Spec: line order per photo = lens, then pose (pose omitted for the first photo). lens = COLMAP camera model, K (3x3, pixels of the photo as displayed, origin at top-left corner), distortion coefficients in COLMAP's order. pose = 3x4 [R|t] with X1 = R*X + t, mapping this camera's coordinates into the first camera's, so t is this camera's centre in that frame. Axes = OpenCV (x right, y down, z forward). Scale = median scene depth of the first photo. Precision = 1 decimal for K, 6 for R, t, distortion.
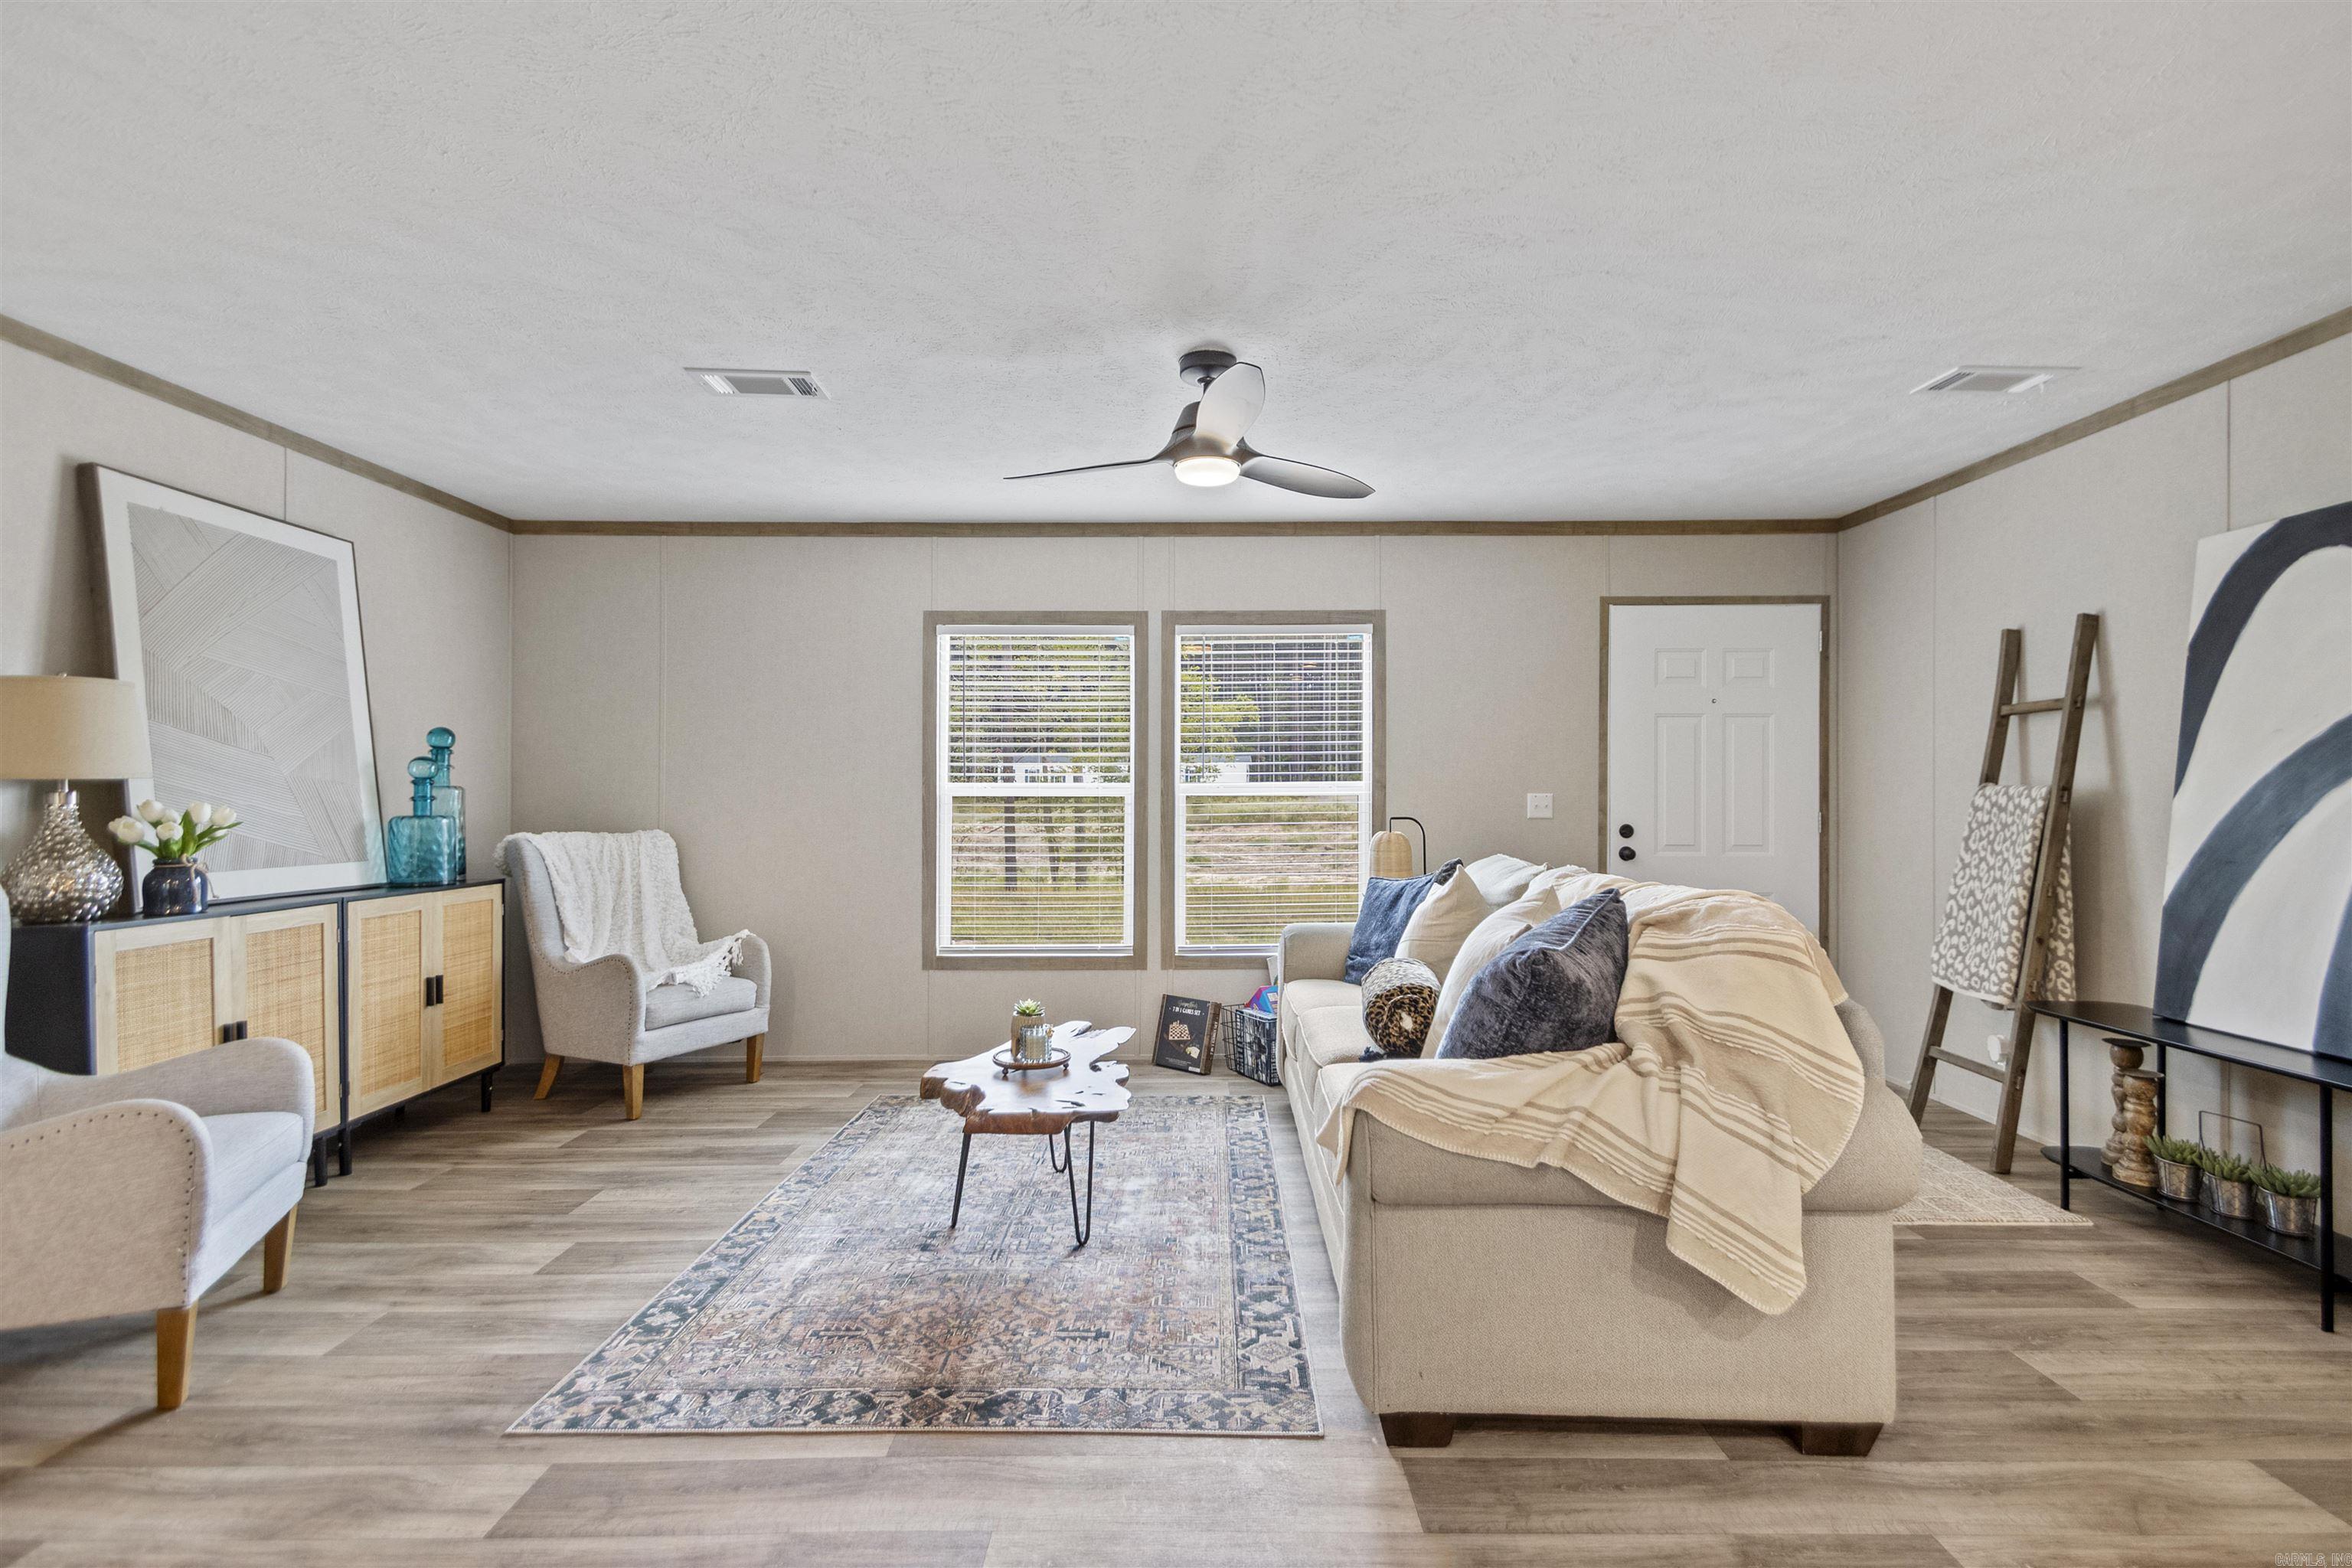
lens RADIAL K [[1095.5, 0, 1176.7], [0, 1095.5, 797.4], [0, 0, 1]] dist [0.009108, -0.001069]
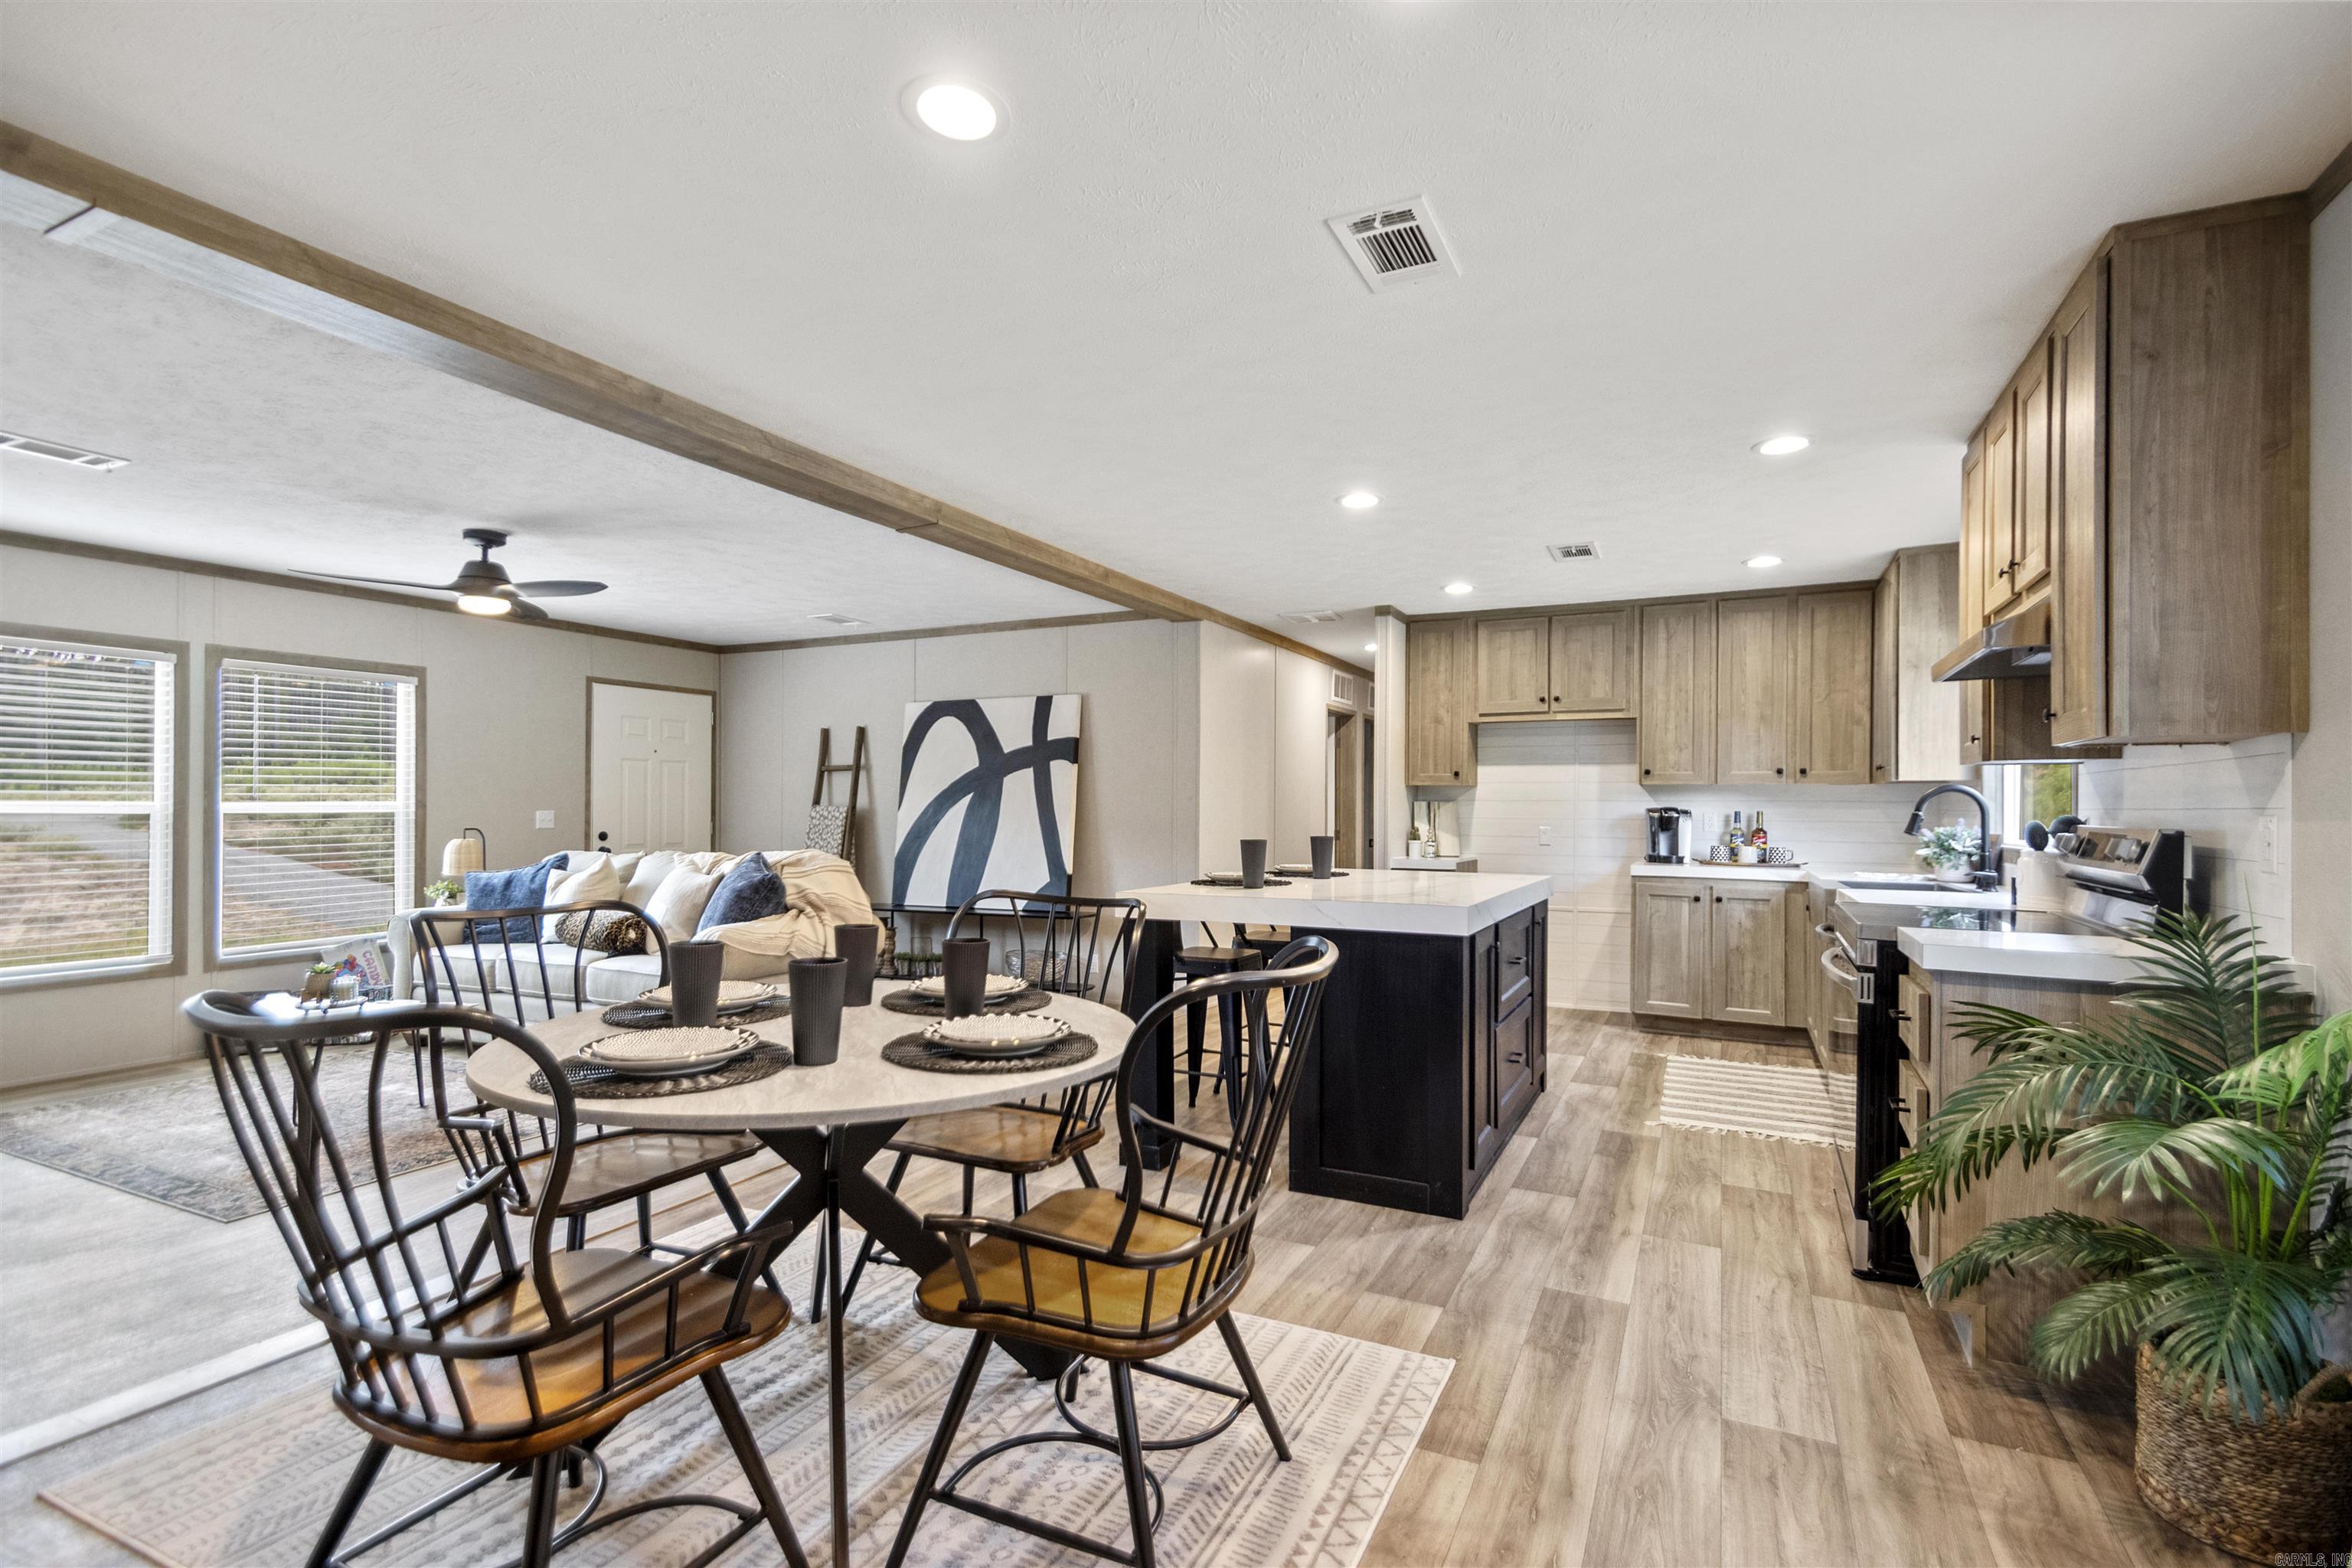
lens RADIAL K [[1076.3, 0, 1199.4], [0, 1076.3, 783.2], [0, 0, 1]] dist [0.001571, -0.000174]
pose [[0.428375, 0.021010, 0.903357, -0.652892], [0.005735, 0.999646, -0.025969, 0.001691], [-0.903583, 0.016305, 0.428103, -0.411153]]
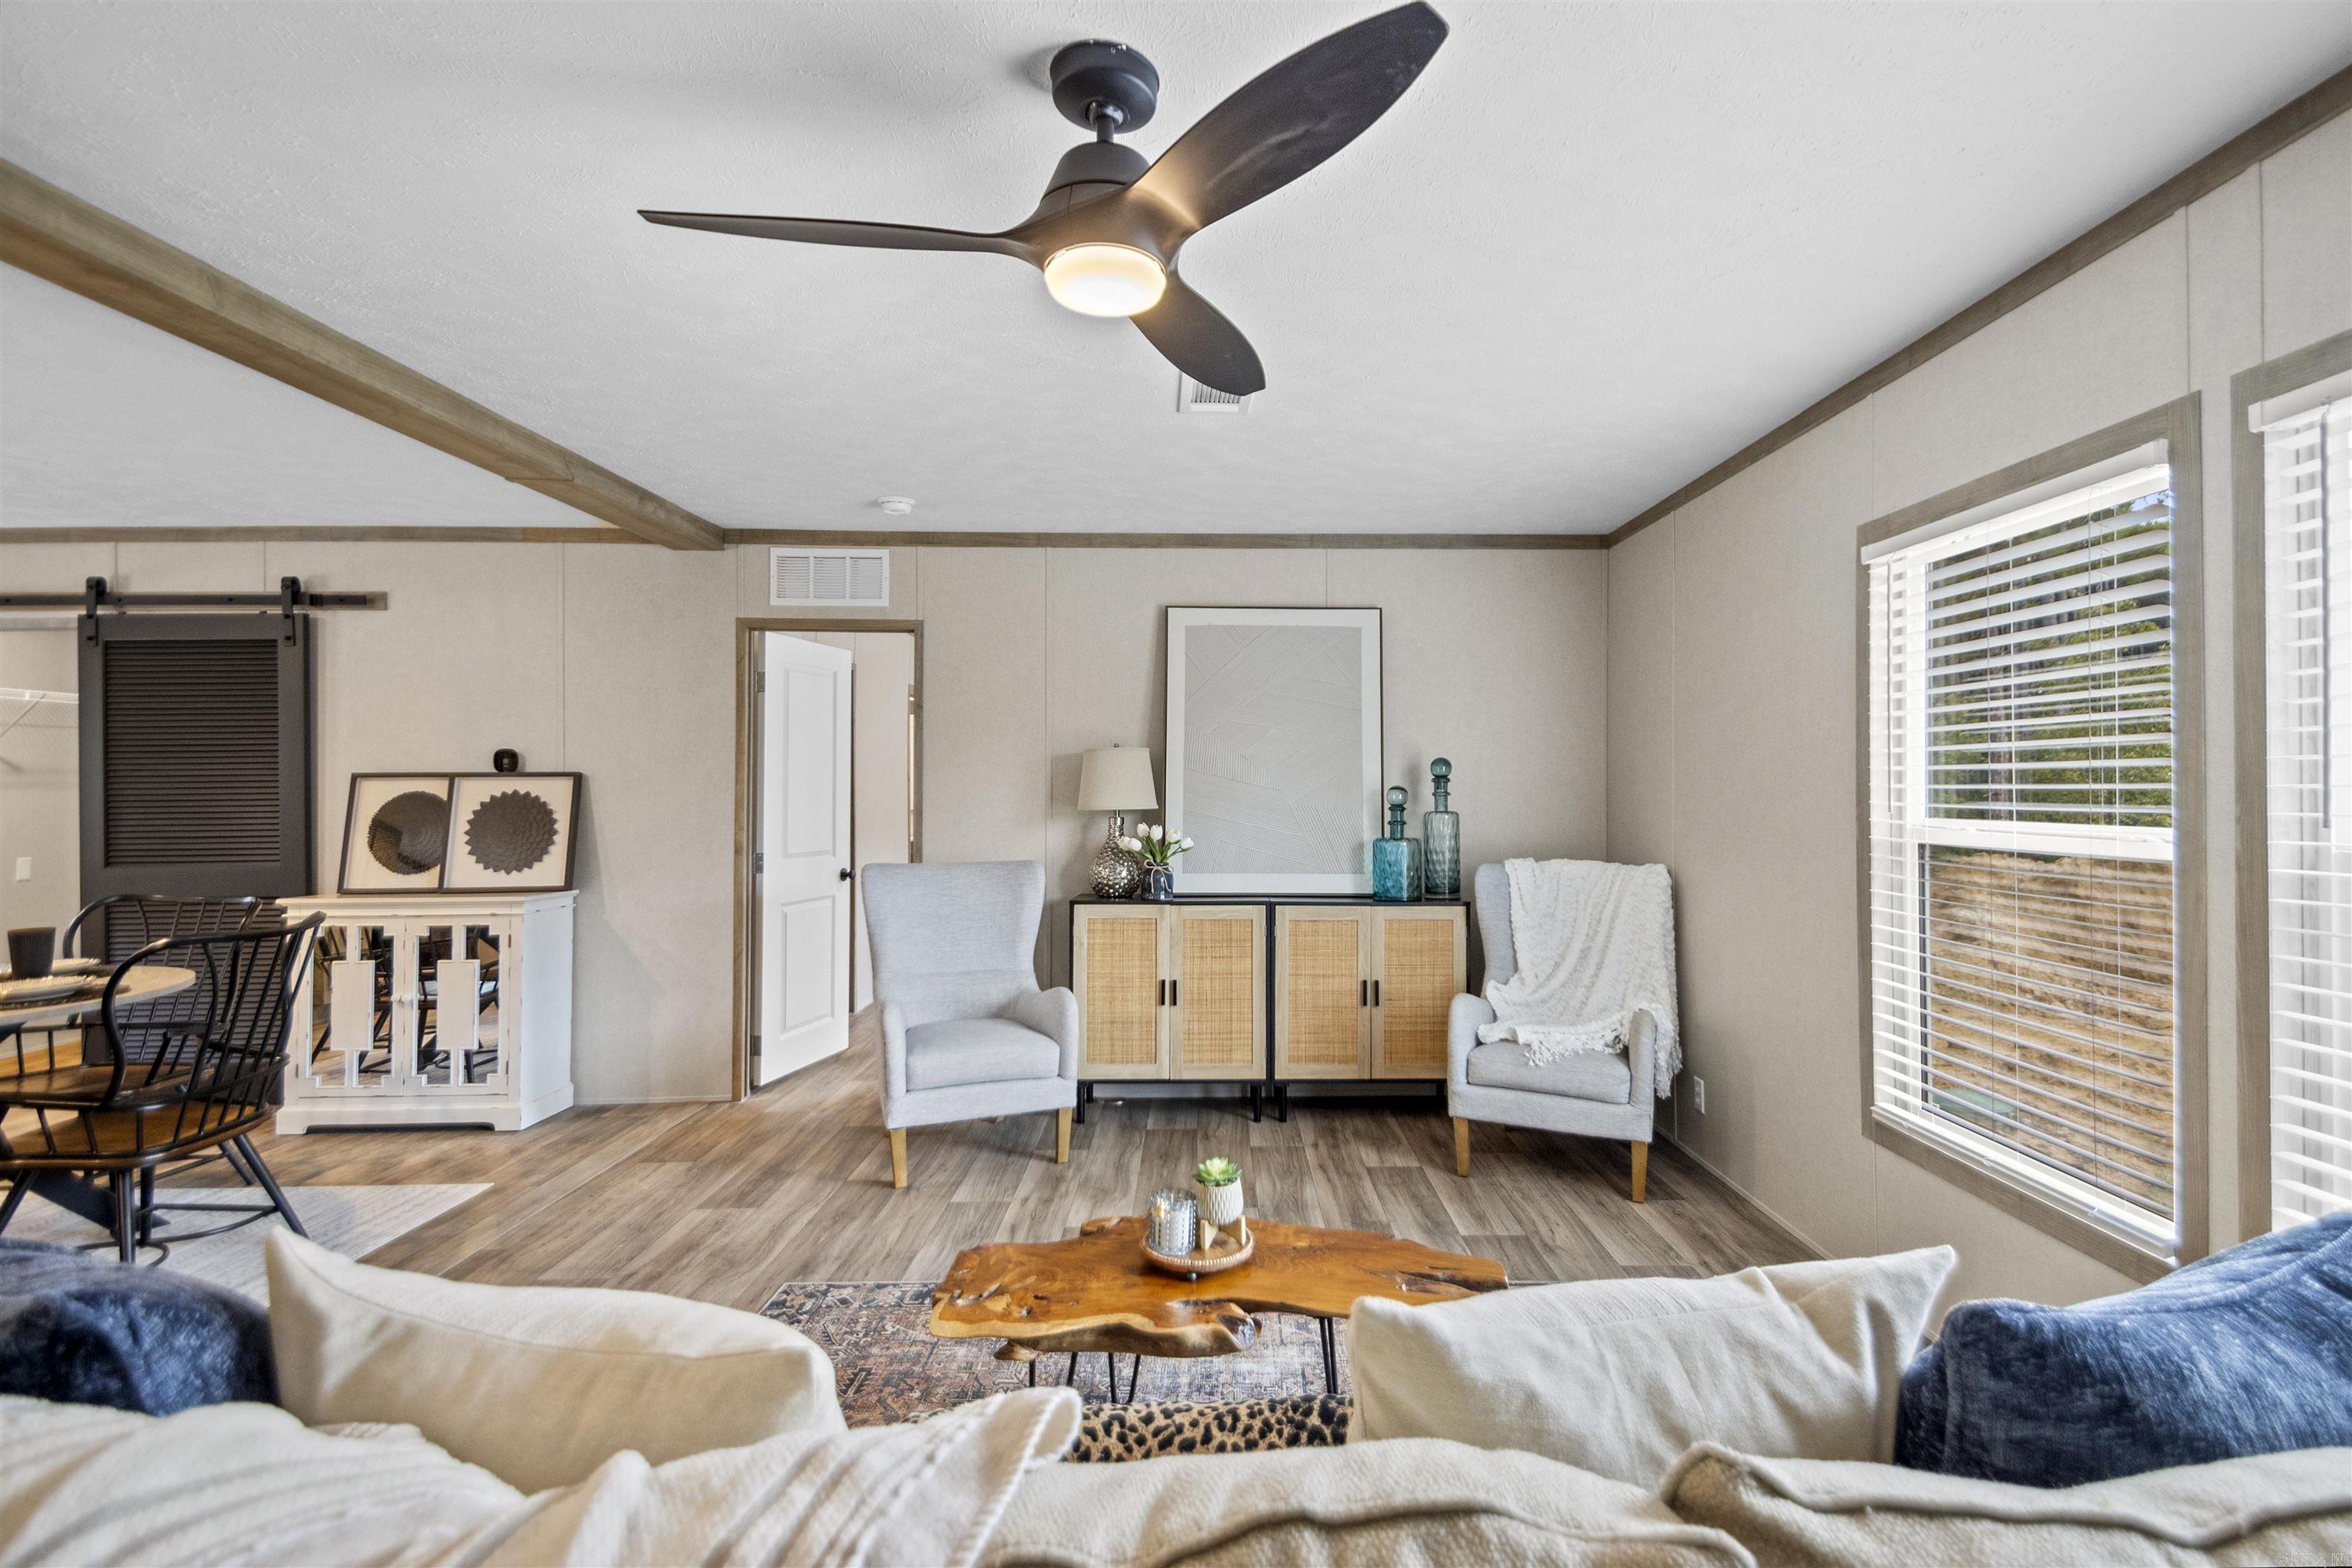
lens RADIAL K [[1056.2, 0, 1176.0], [0, 1056.2, 784.0], [0, 0, 1]] dist [0.025415, -0.015182]
pose [[0.030080, -0.001877, -0.999546, 0.427939], [-0.003086, 0.999993, -0.001971, -0.038780], [0.999543, 0.003144, 0.030074, 0.794321]]
